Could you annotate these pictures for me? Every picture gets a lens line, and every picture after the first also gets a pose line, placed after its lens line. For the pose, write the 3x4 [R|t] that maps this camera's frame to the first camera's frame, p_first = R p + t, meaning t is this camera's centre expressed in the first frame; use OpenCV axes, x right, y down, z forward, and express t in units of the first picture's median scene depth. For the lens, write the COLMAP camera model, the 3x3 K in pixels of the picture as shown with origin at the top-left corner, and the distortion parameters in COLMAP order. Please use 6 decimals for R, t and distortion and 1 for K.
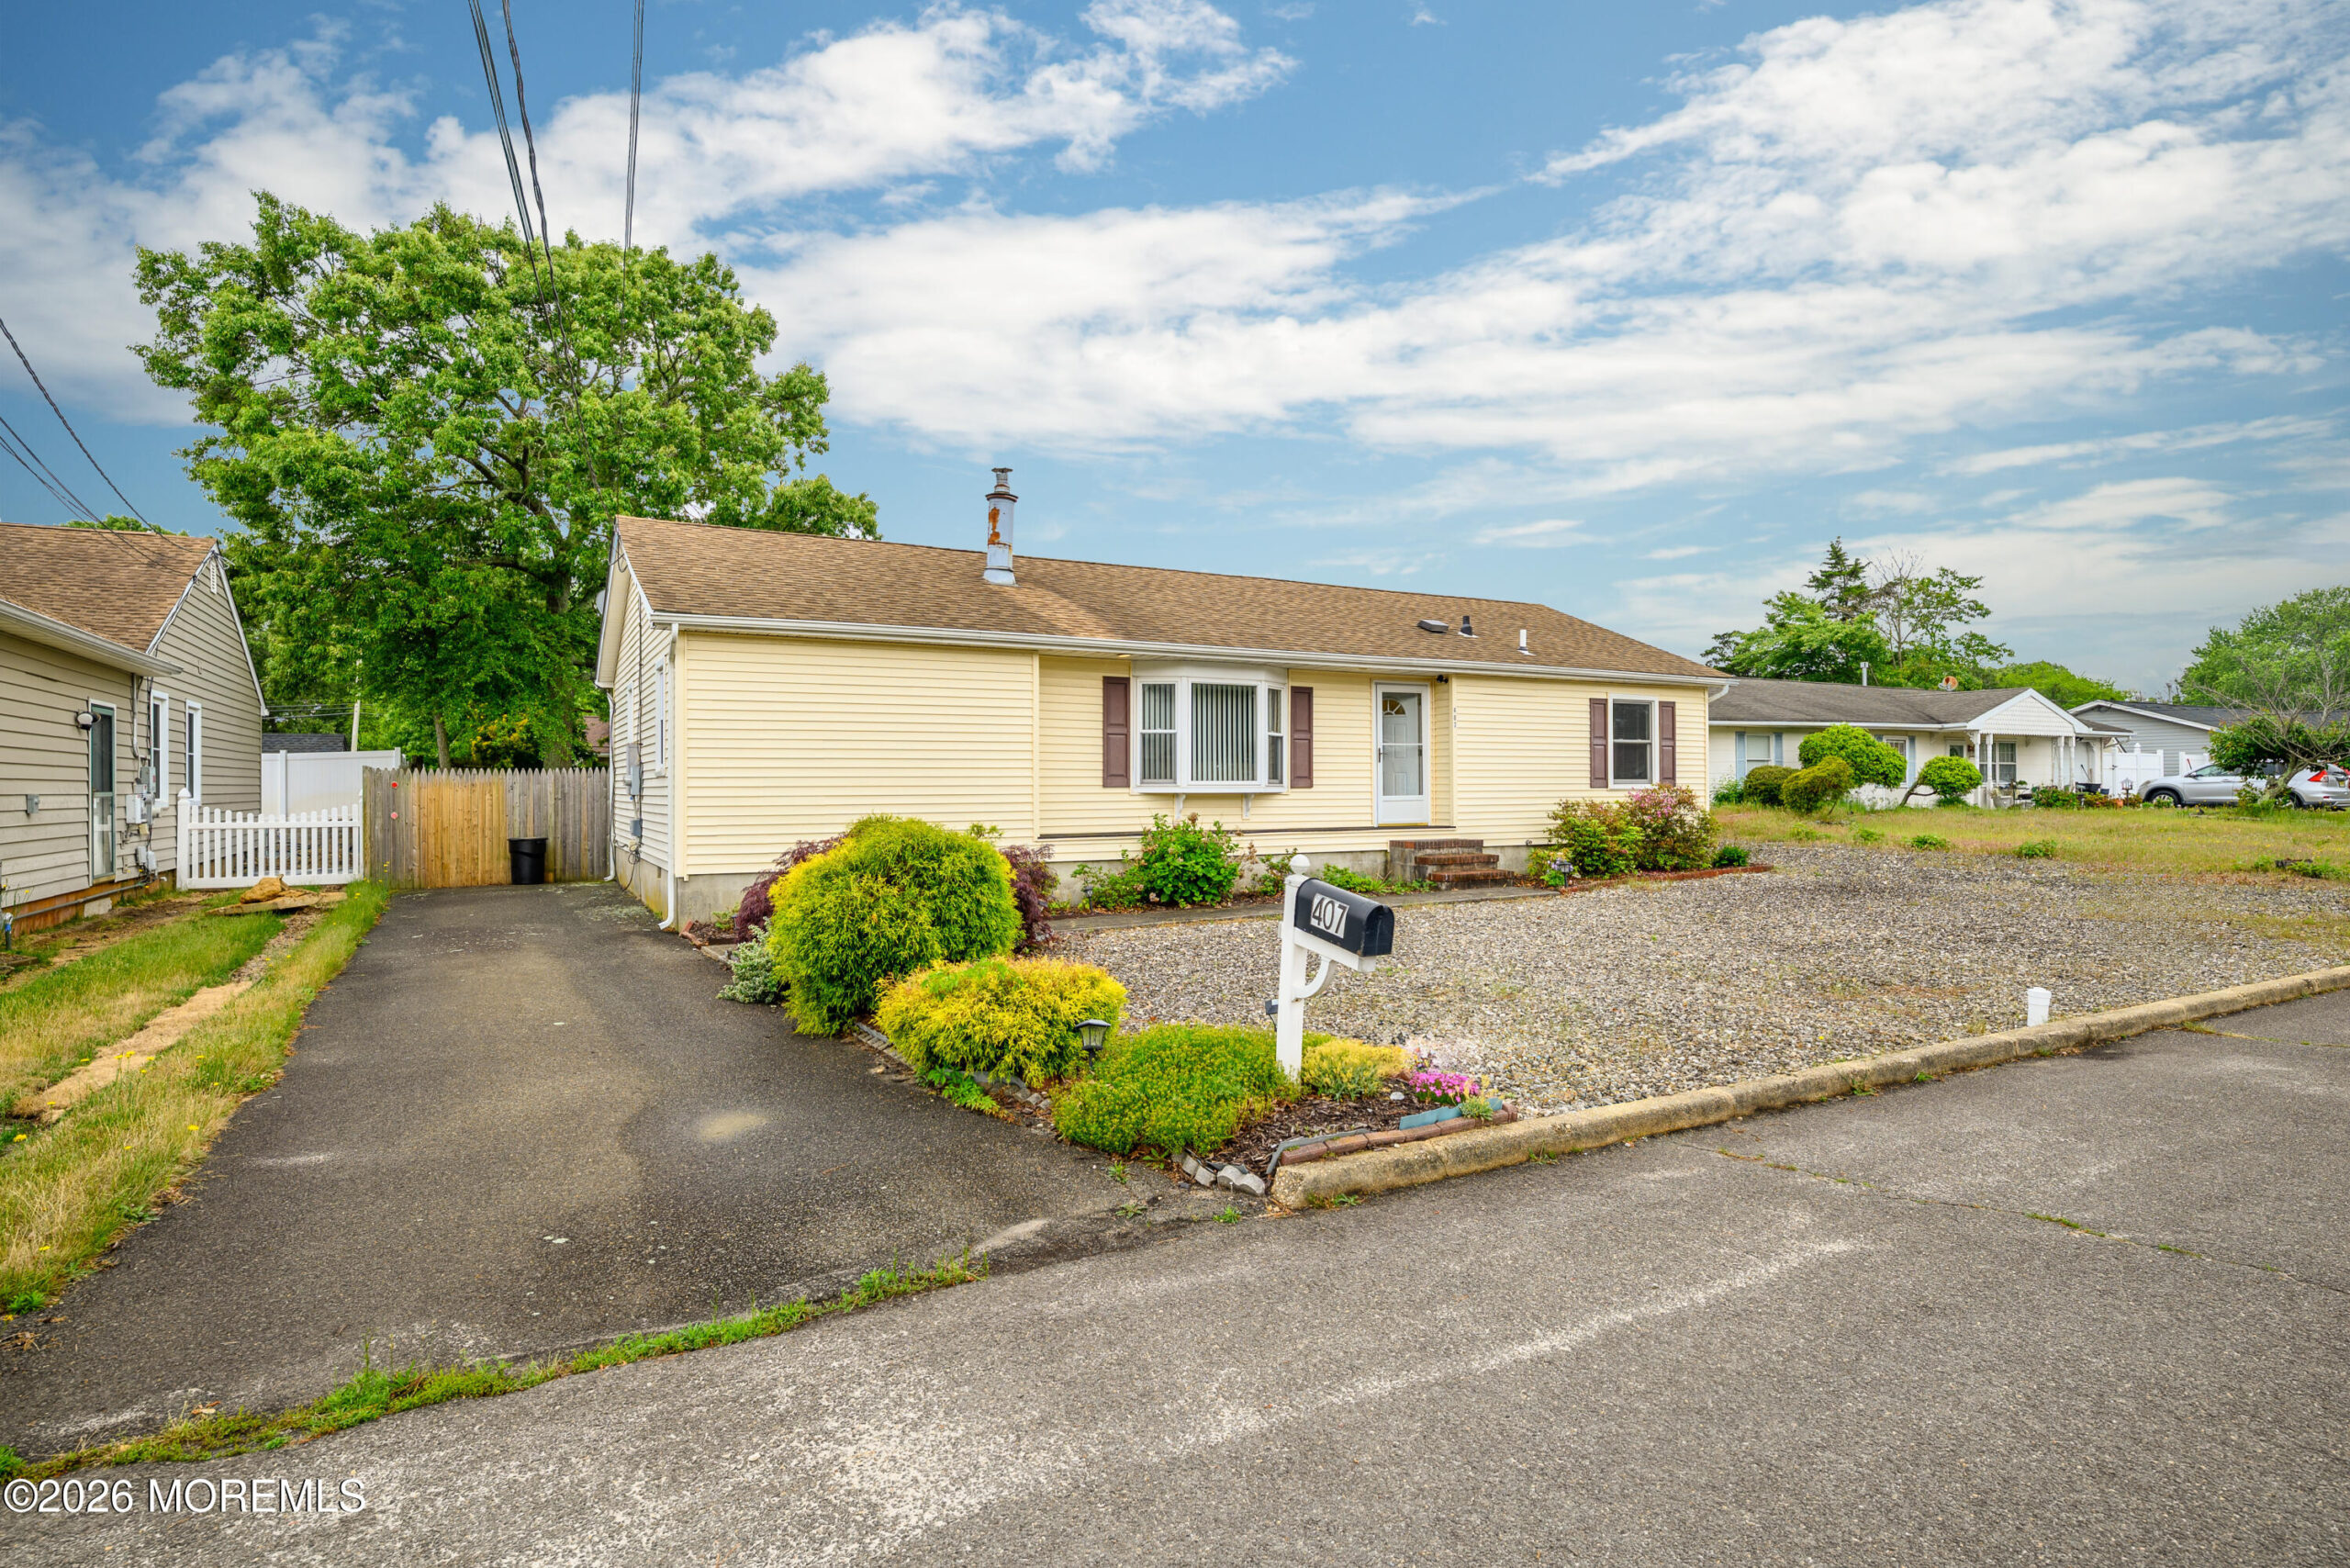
lens RADIAL K [[1221.6, 0, 1175.0], [0, 1221.6, 784.0], [0, 0, 1]] dist [0.004002, -0.012007]
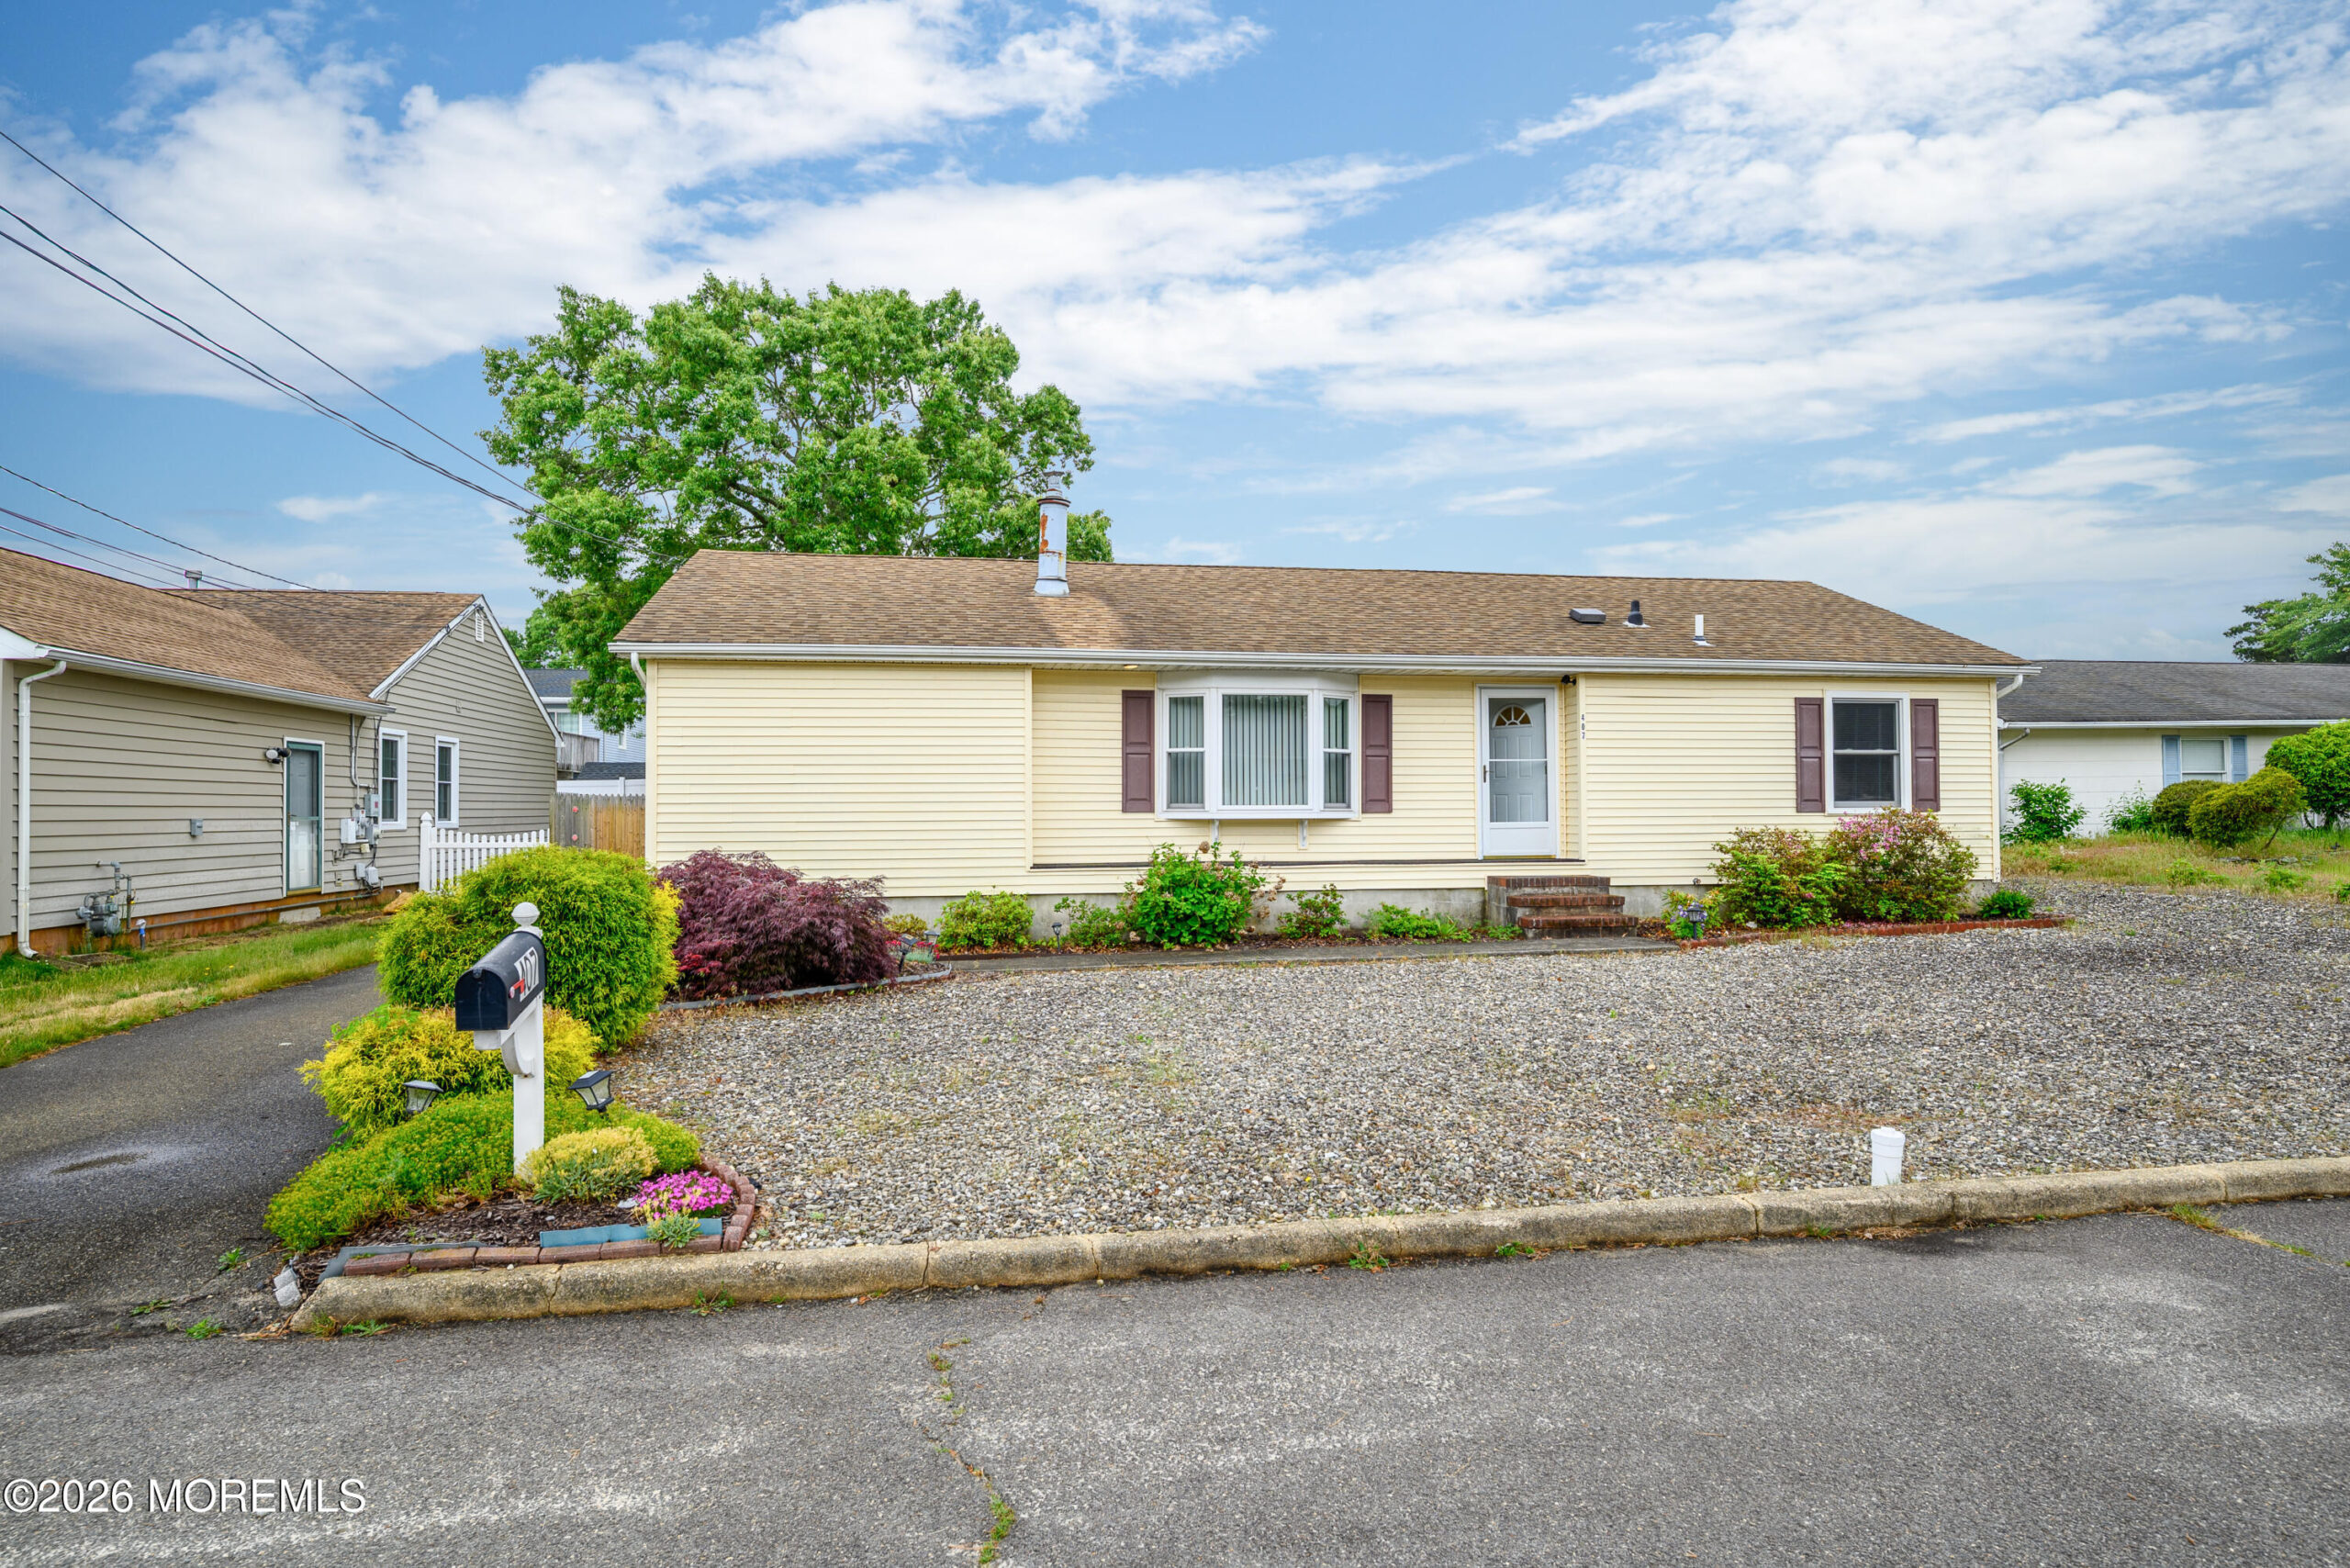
lens RADIAL K [[1279.7, 0, 1175.7], [0, 1279.7, 789.7], [0, 0, 1]] dist [-0.000414, 0.000041]
pose [[0.941071, -0.005493, -0.338163, 0.275316], [0.001651, 0.999931, -0.011649, -0.002819], [0.338204, 0.010405, 0.941015, 0.108747]]
